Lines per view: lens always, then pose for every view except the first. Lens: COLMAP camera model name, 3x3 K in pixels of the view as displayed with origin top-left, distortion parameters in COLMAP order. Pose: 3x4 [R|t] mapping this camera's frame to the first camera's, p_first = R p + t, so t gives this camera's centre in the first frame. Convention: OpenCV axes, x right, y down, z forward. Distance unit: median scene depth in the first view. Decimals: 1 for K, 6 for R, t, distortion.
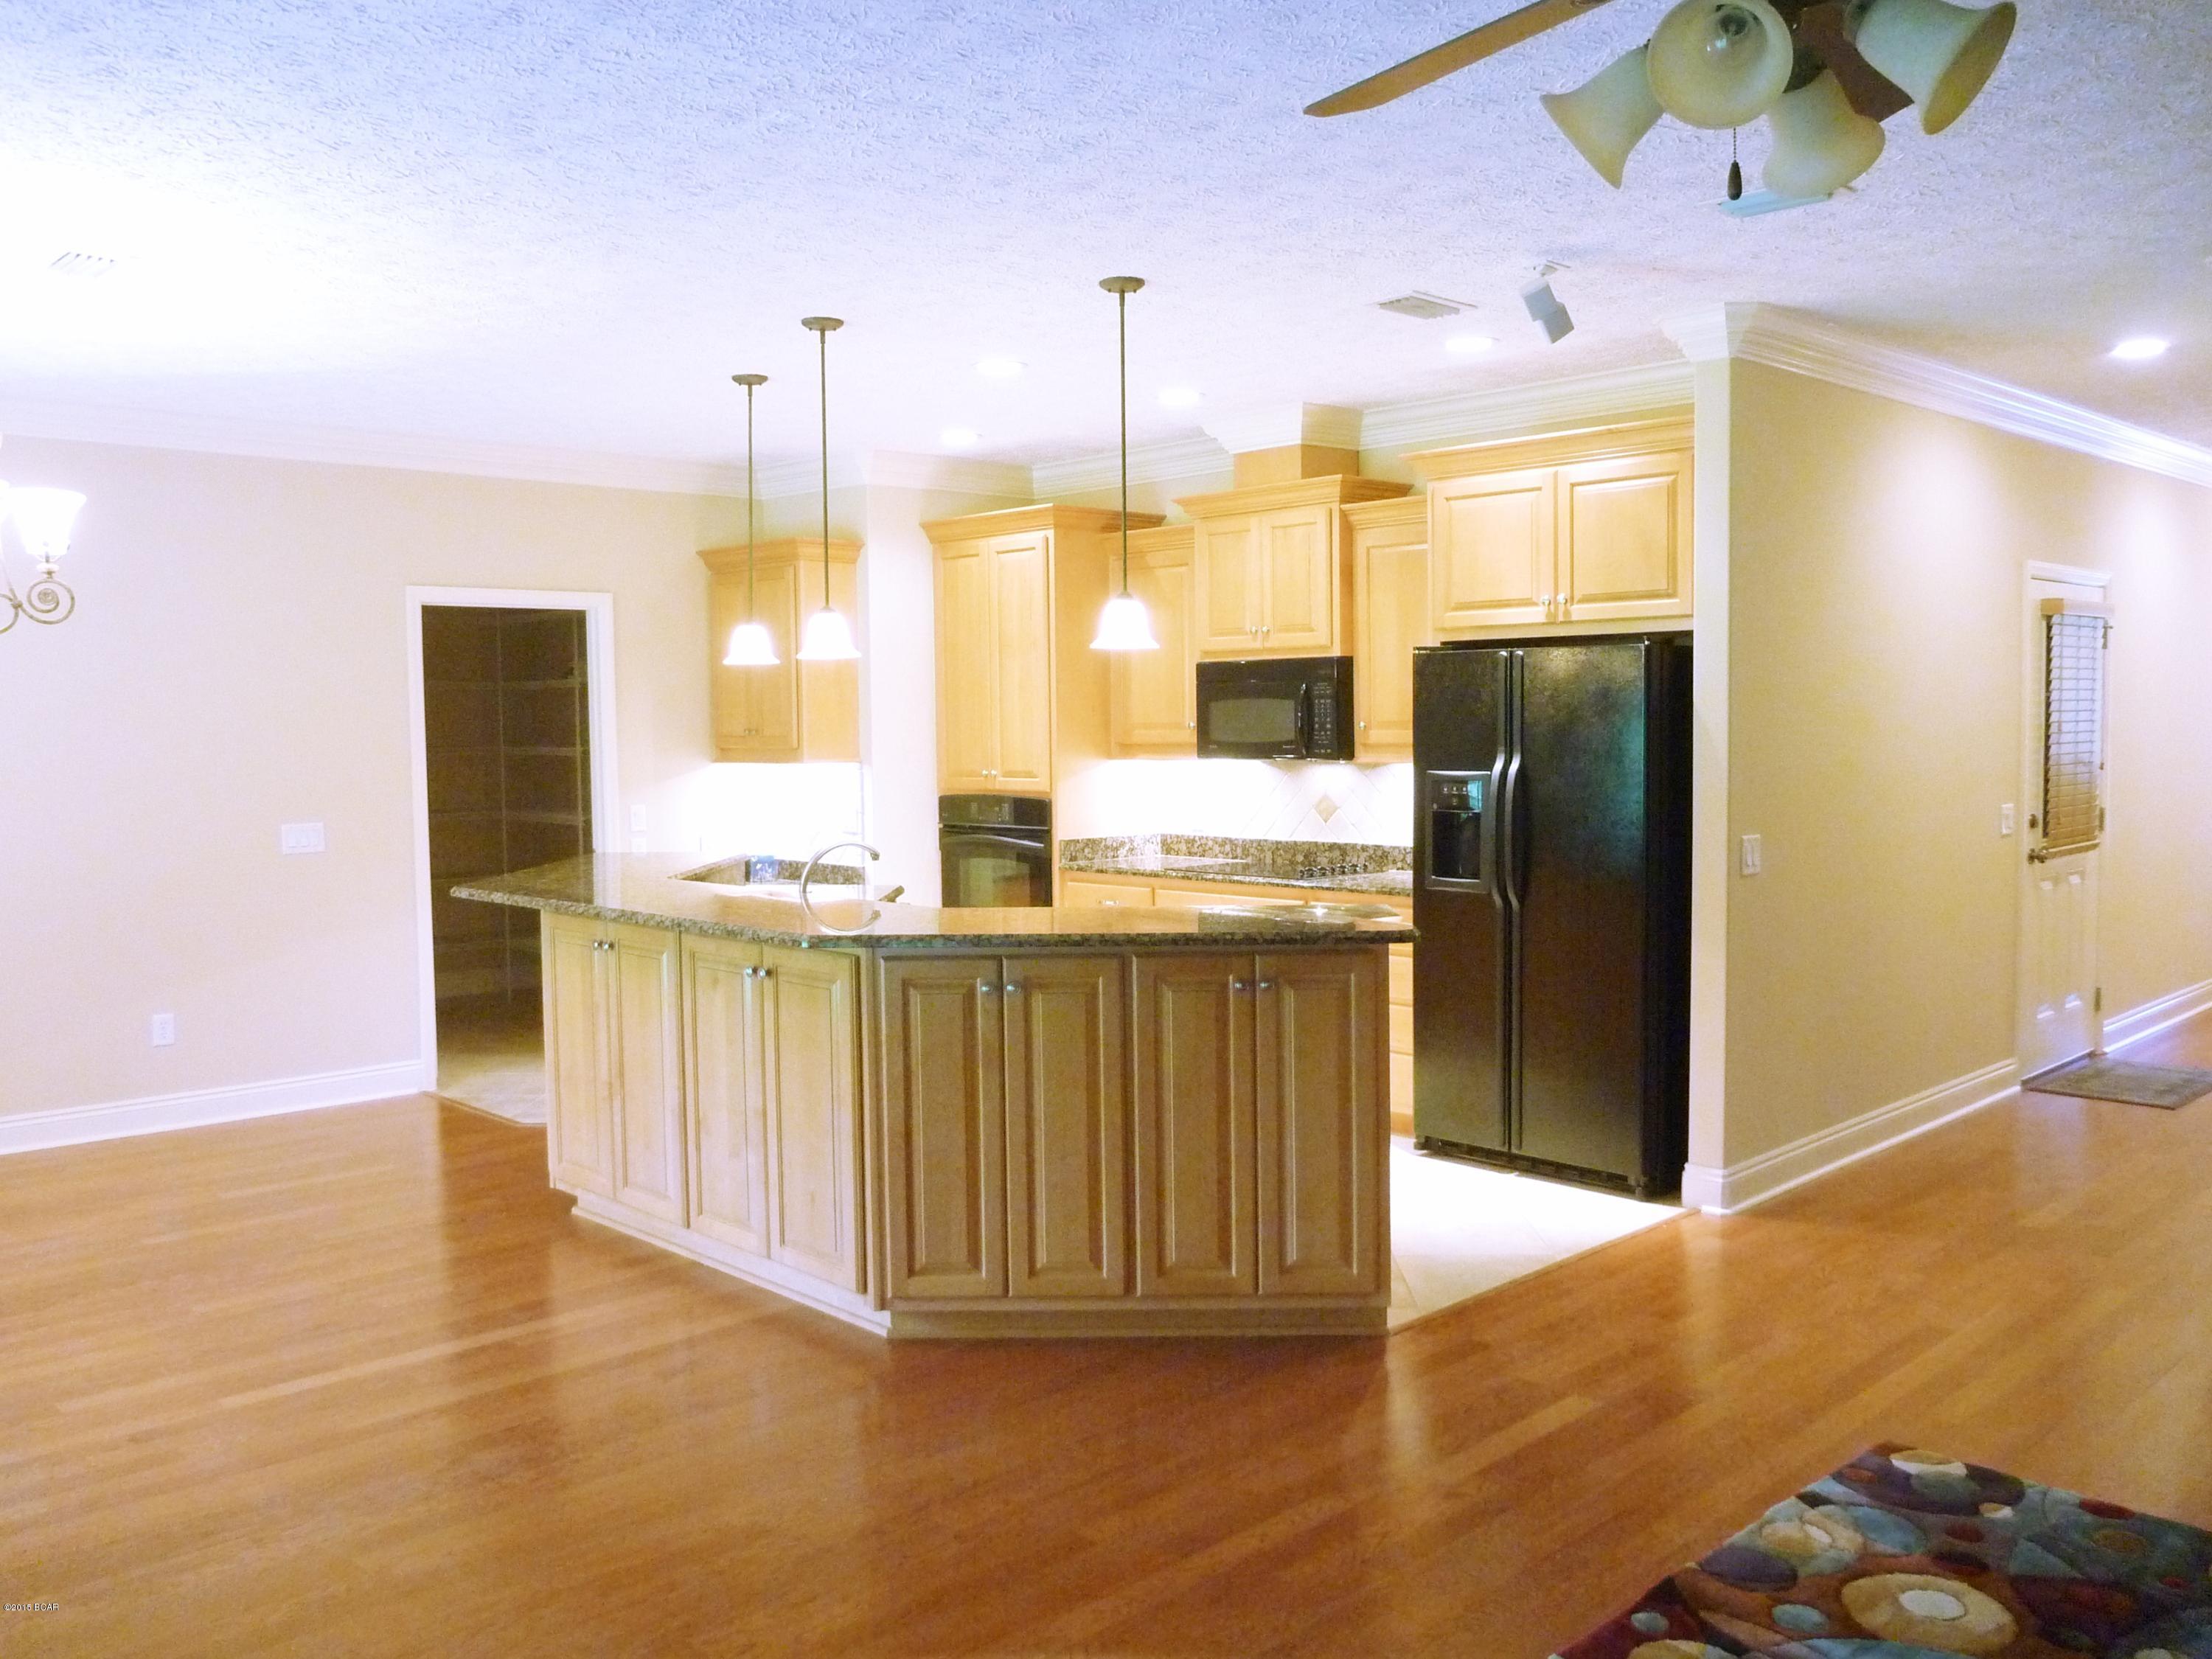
lens RADIAL K [[1800.4, 0, 1106.0], [0, 1800.4, 829.5], [0, 0, 1]] dist [-0.006310, -0.049709]
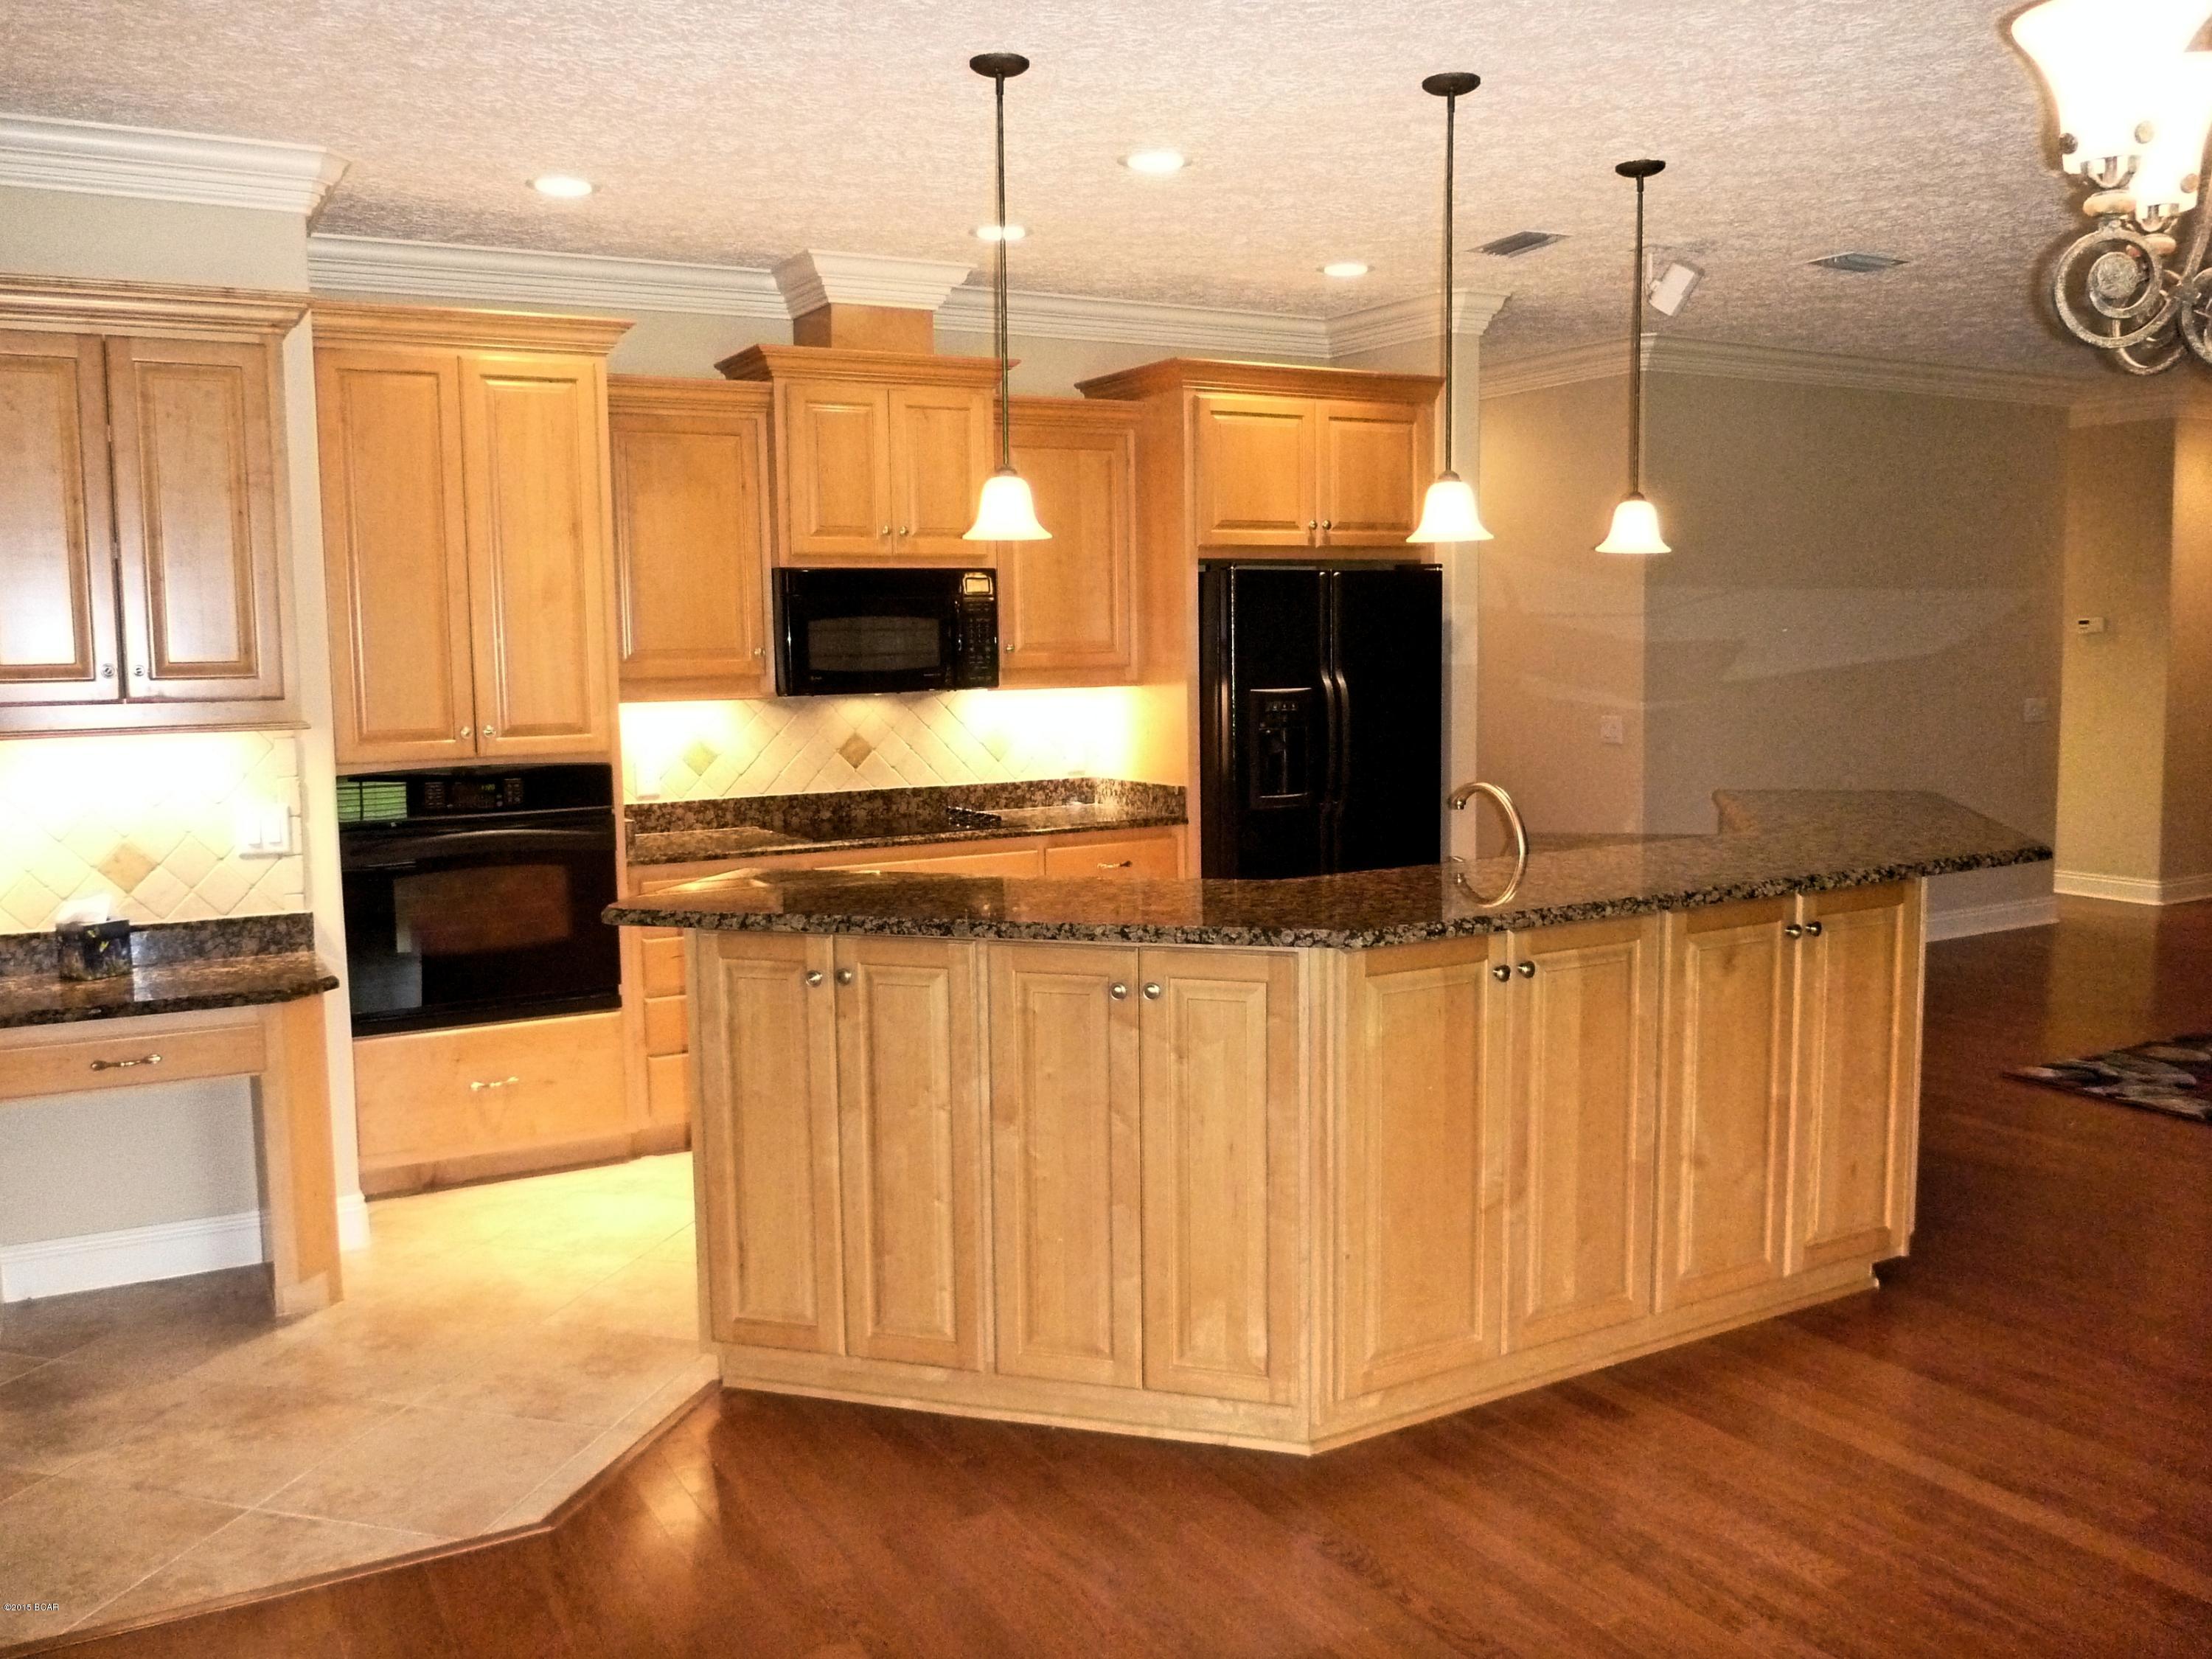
lens RADIAL K [[1800.4, 0, 1106.0], [0, 1800.4, 829.5], [0, 0, 1]] dist [-0.006310, -0.049709]
pose [[0.259360, -0.094990, 0.961098, -0.962394], [0.072580, 0.994254, 0.078681, -0.048180], [-0.963050, 0.049350, 0.264764, 0.988780]]
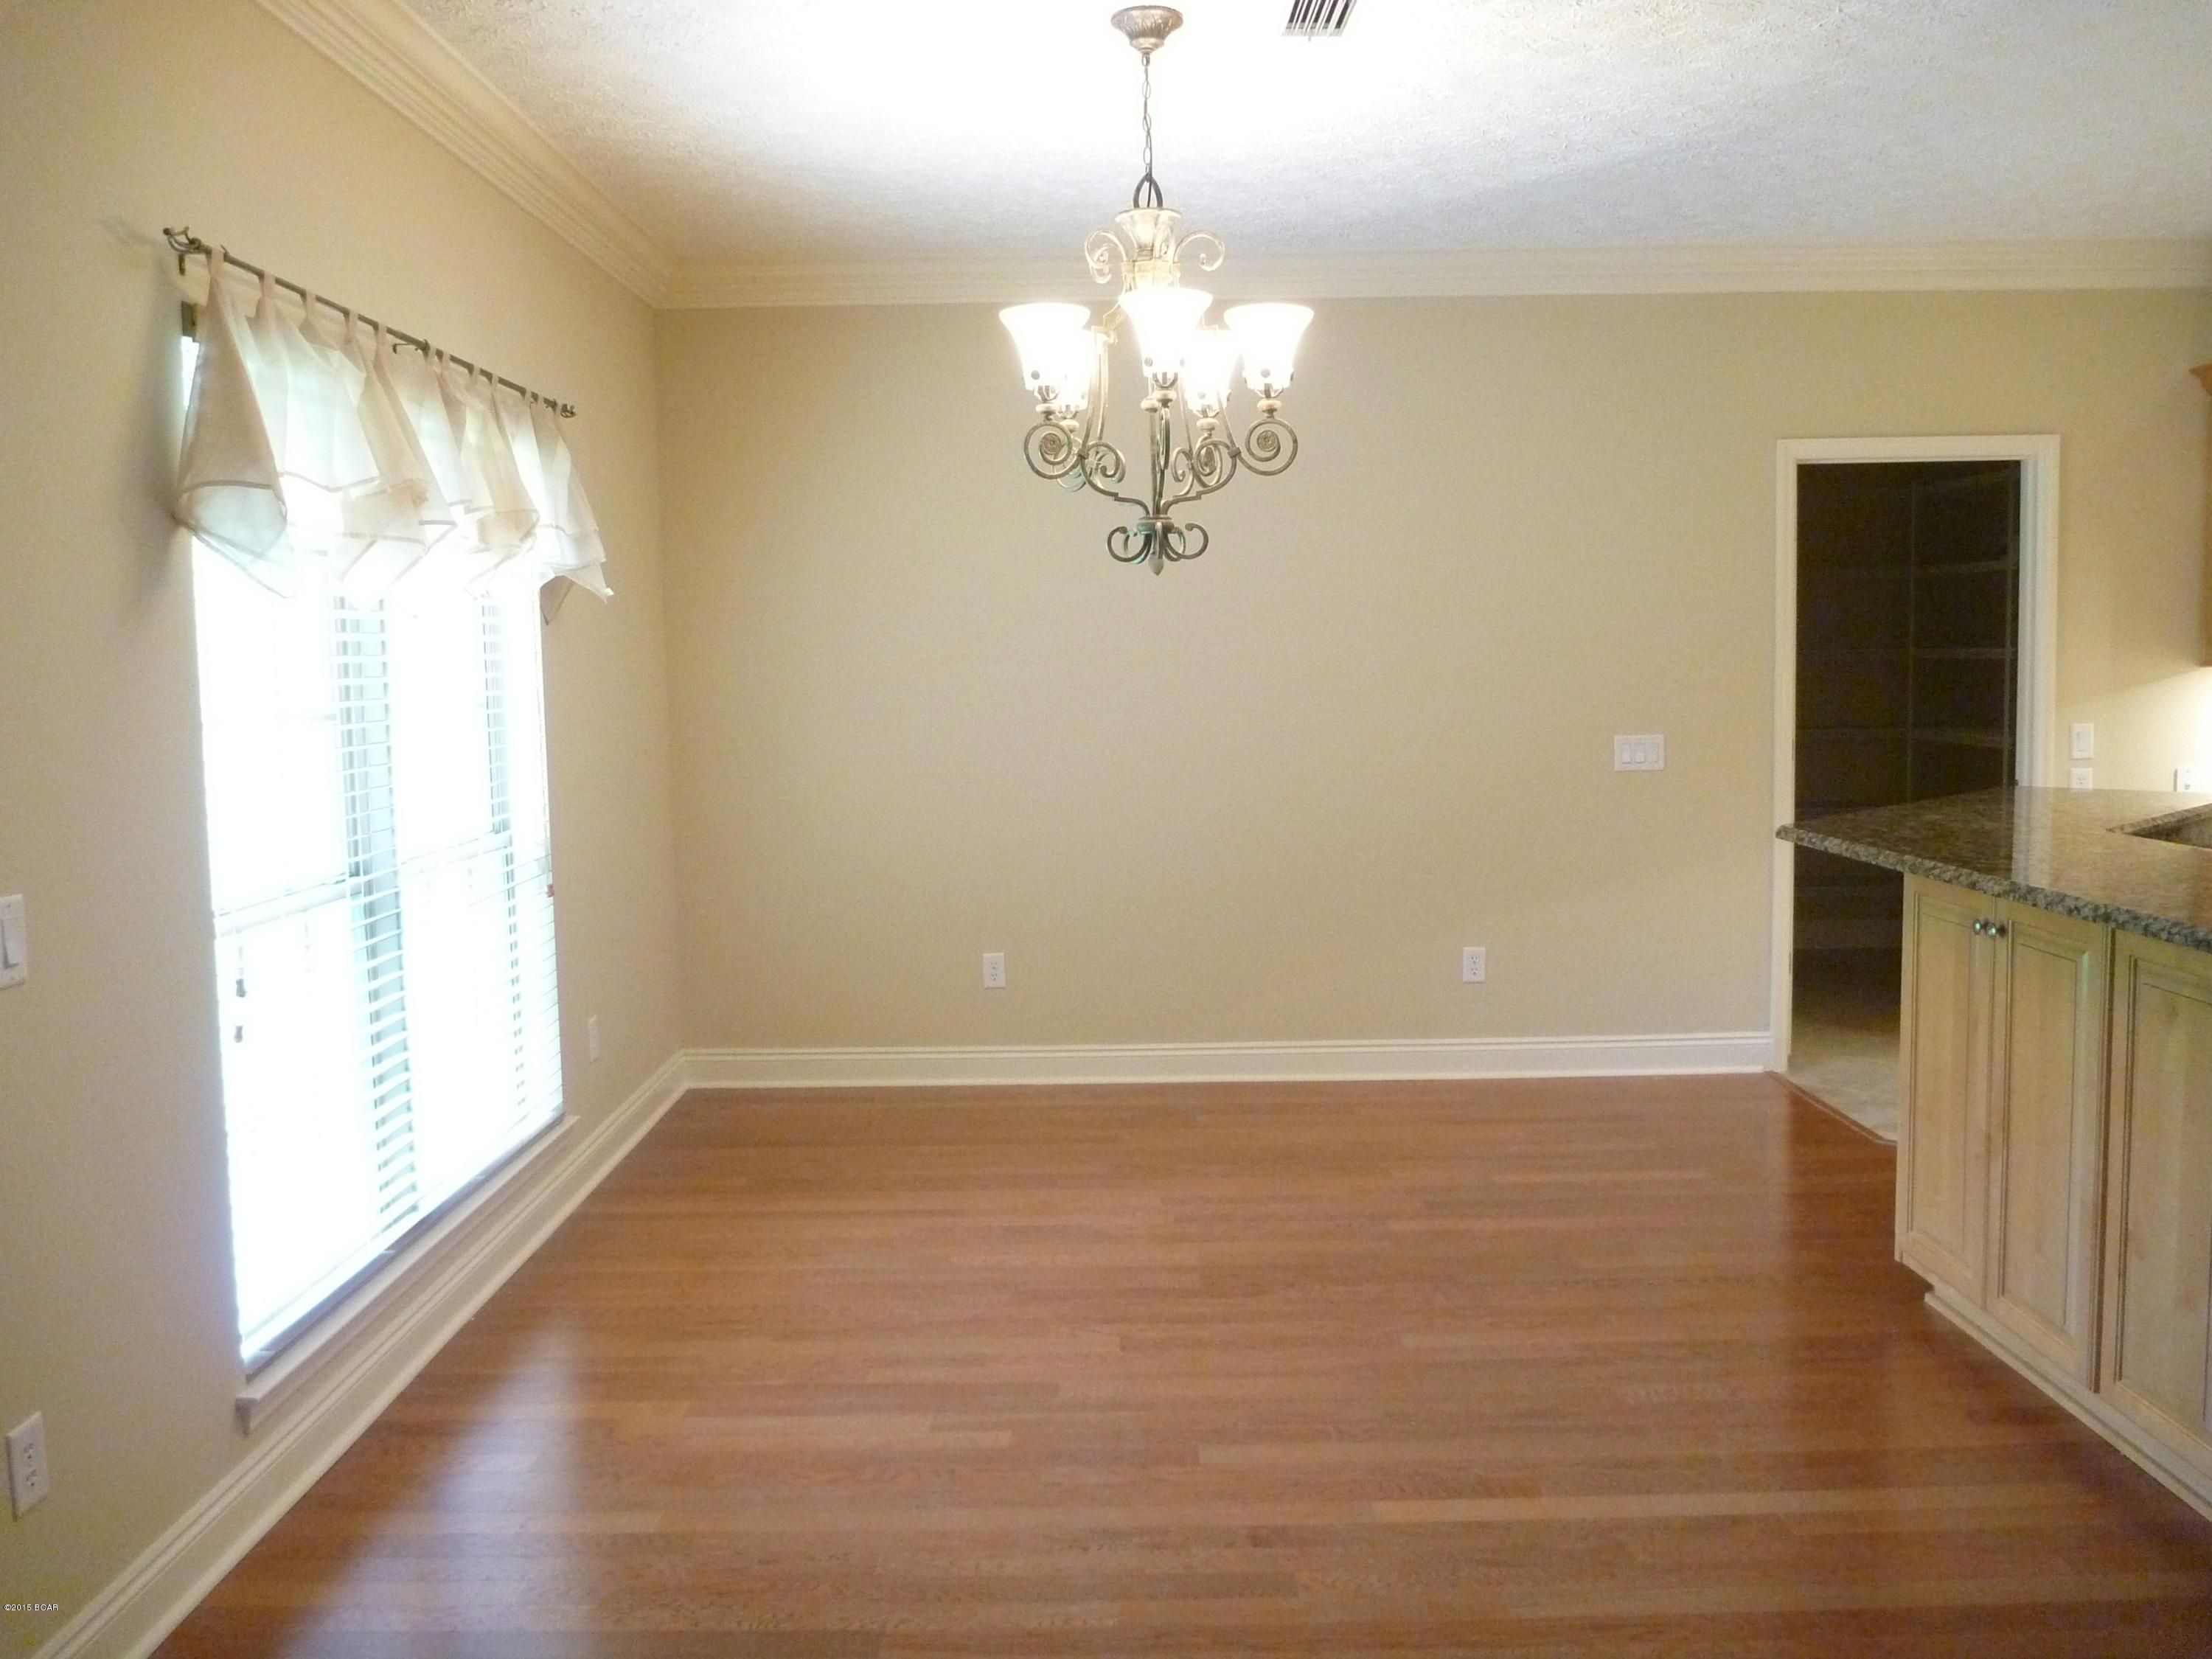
lens RADIAL K [[1800.4, 0, 1106.0], [0, 1800.4, 829.5], [0, 0, 1]] dist [-0.006310, -0.049709]
pose [[0.719314, 0.060499, -0.692045, -0.056539], [-0.030161, 0.997981, 0.055895, 0.001410], [0.694030, -0.019333, 0.719687, 0.284896]]
